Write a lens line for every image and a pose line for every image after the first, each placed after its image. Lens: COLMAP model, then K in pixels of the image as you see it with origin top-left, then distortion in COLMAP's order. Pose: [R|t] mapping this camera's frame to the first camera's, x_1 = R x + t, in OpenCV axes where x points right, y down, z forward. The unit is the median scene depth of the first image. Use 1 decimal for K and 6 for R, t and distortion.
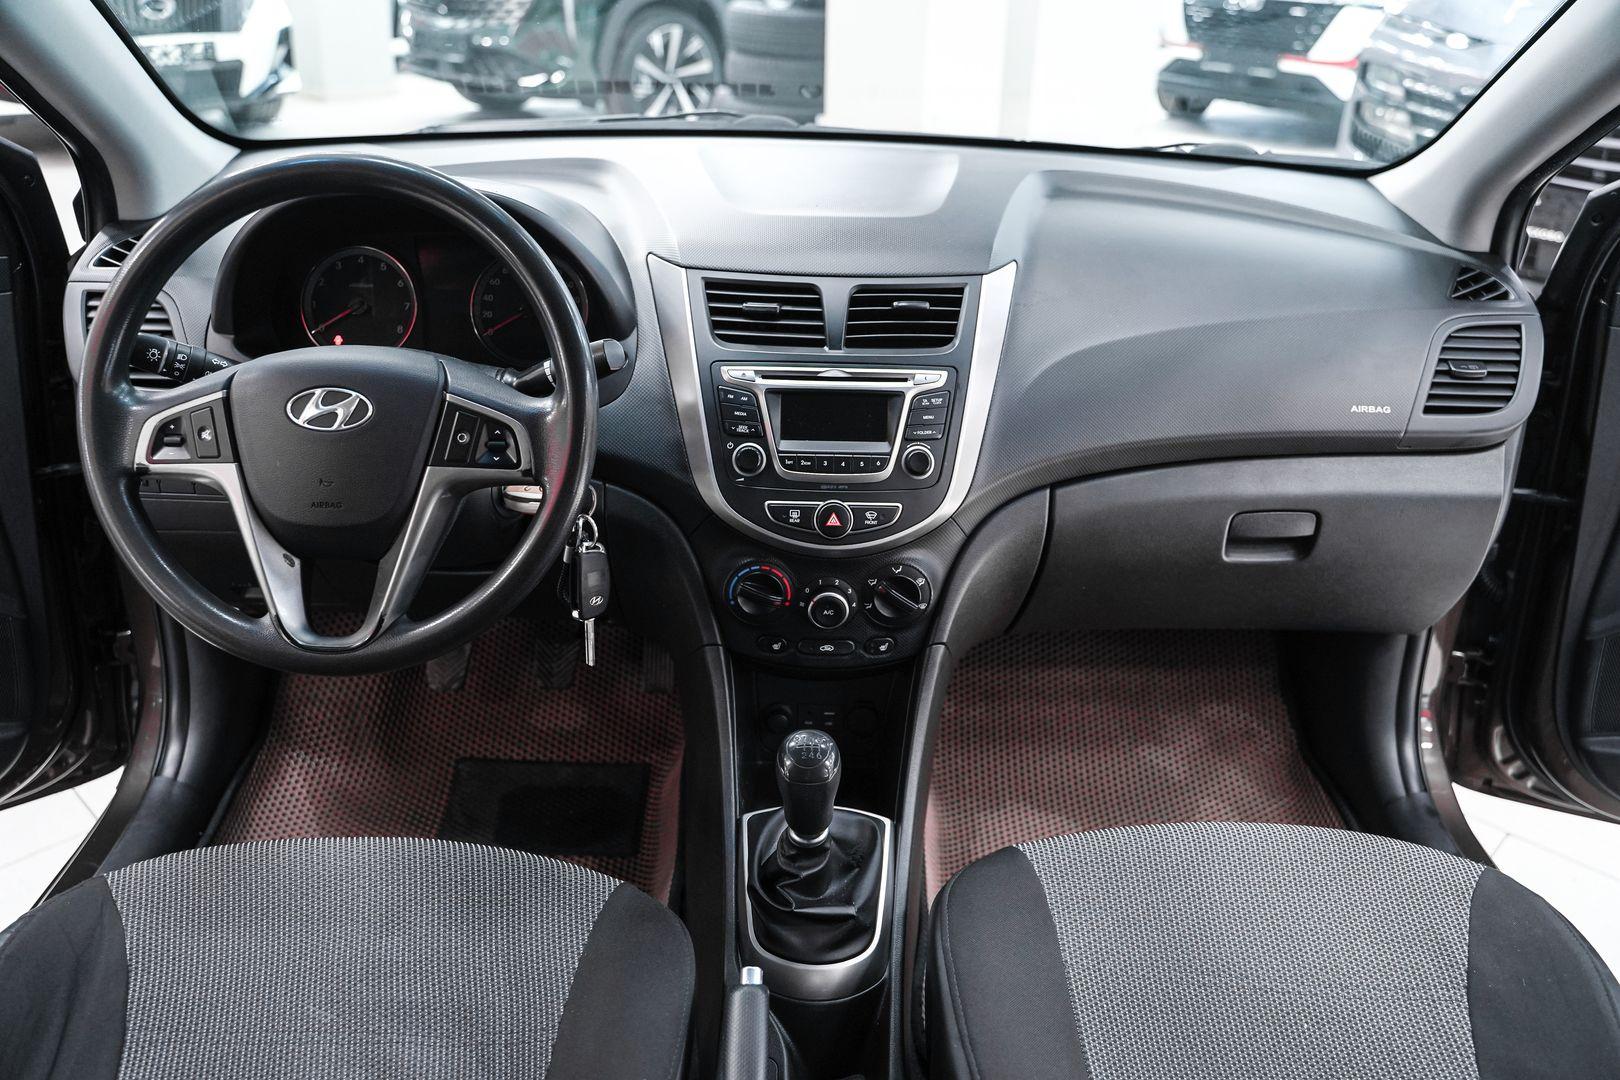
lens RADIAL K [[1291.4, 0, 811.7], [0, 1291.4, 541.5], [0, 0, 1]] dist [-0.112284, 0.083664]
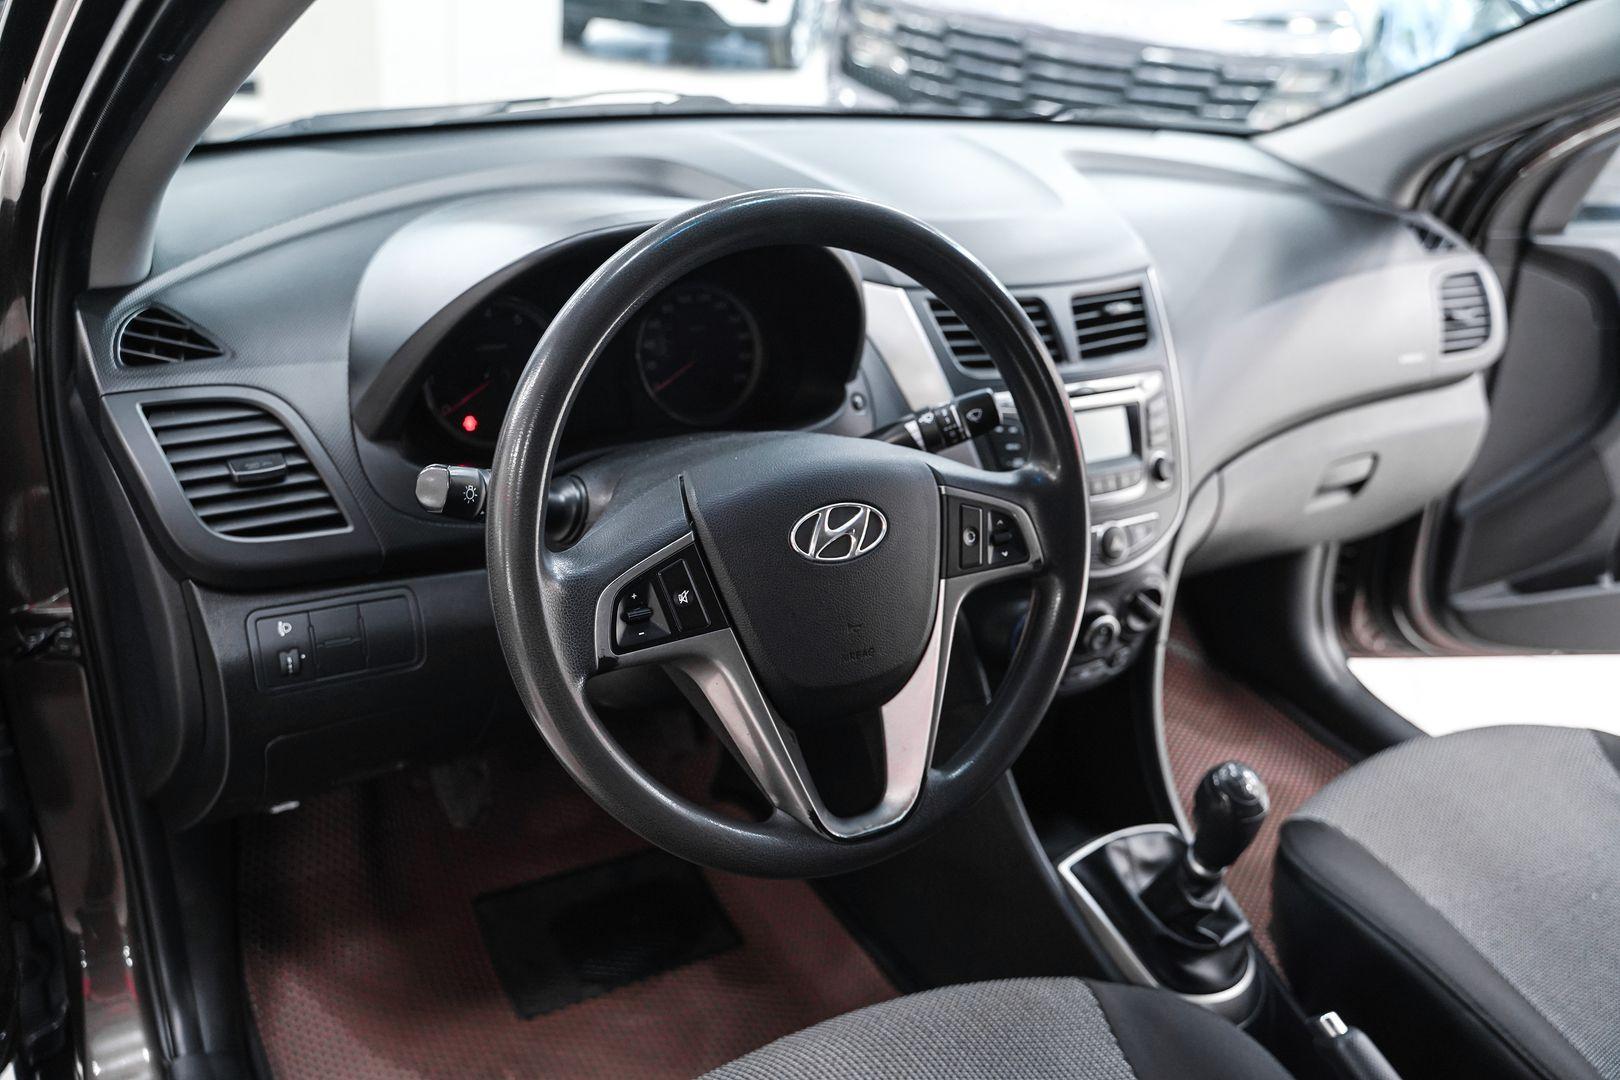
lens RADIAL K [[1291.4, 0, 804.8], [0, 1291.4, 546.8], [0, 0, 1]] dist [-0.112284, 0.083664]
pose [[0.870900, -0.184786, 0.455398, -0.580856], [0.158005, 0.982704, 0.096583, -0.133869], [-0.465368, -0.012159, 0.885034, 0.252581]]
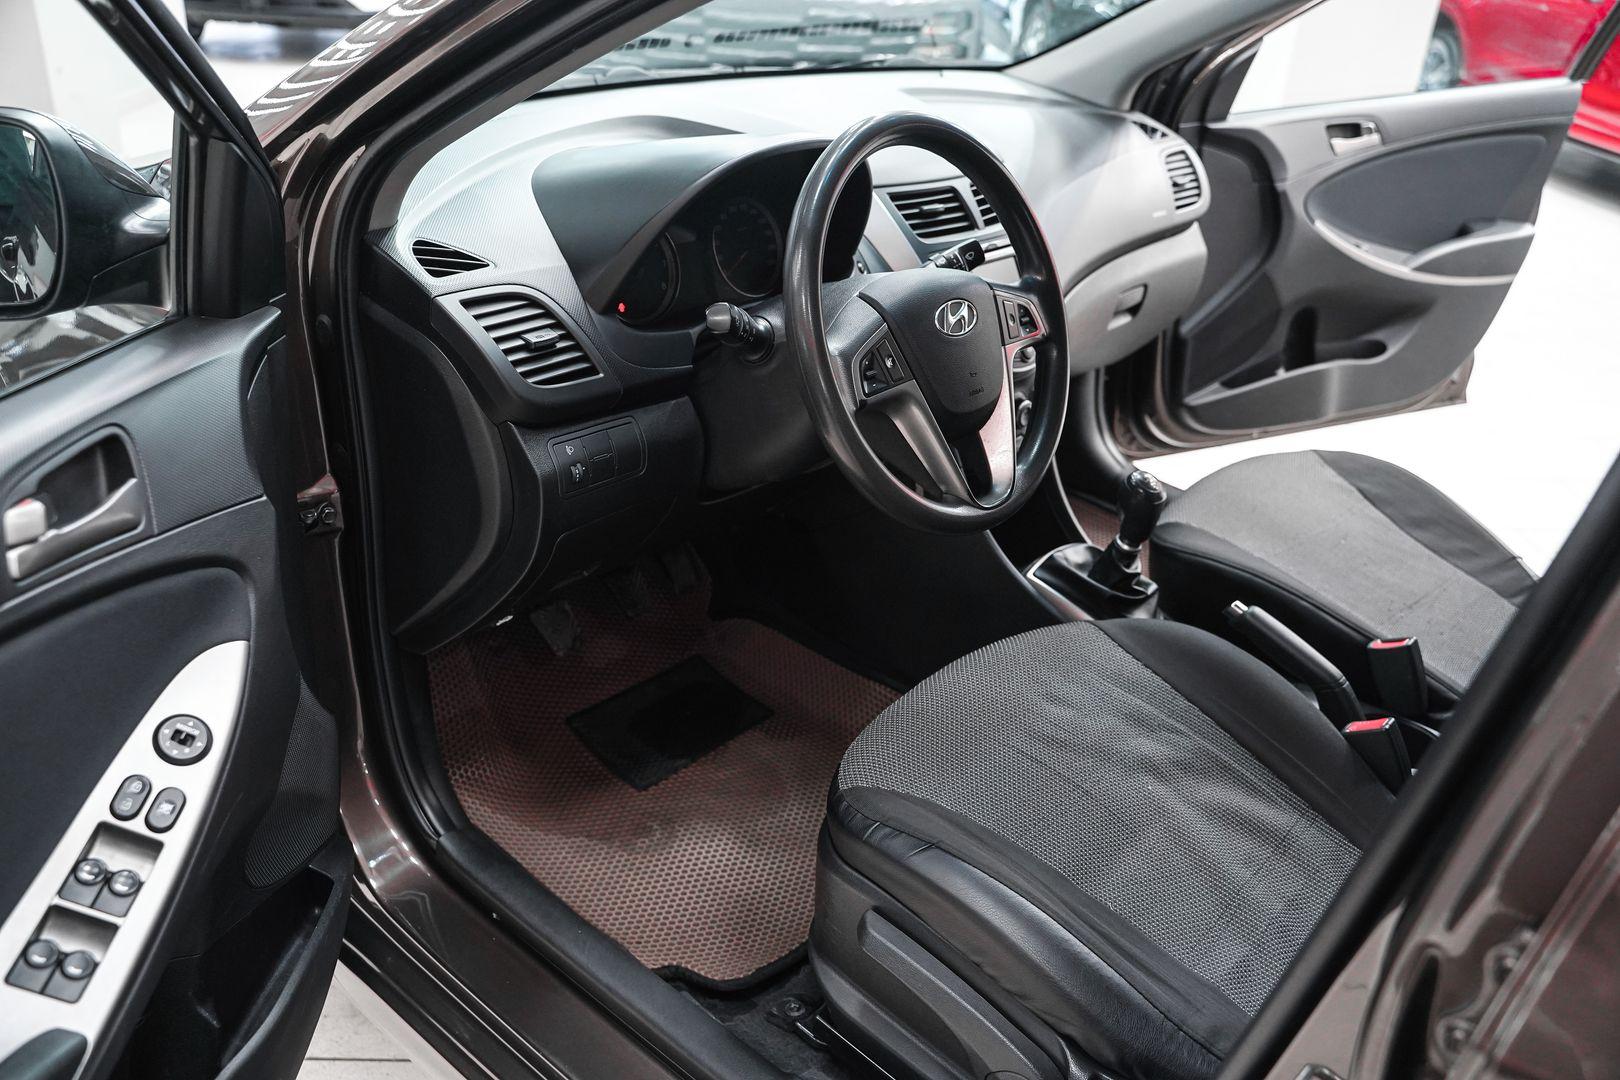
lens RADIAL K [[1291.4, 0, 802.7], [0, 1291.4, 539.5], [0, 0, 1]] dist [-0.112284, 0.083664]
pose [[0.679833, -0.326713, 0.656571, -1.065045], [0.285736, 0.942536, 0.173150, -0.123714], [-0.675412, 0.069893, 0.734121, 0.150725]]
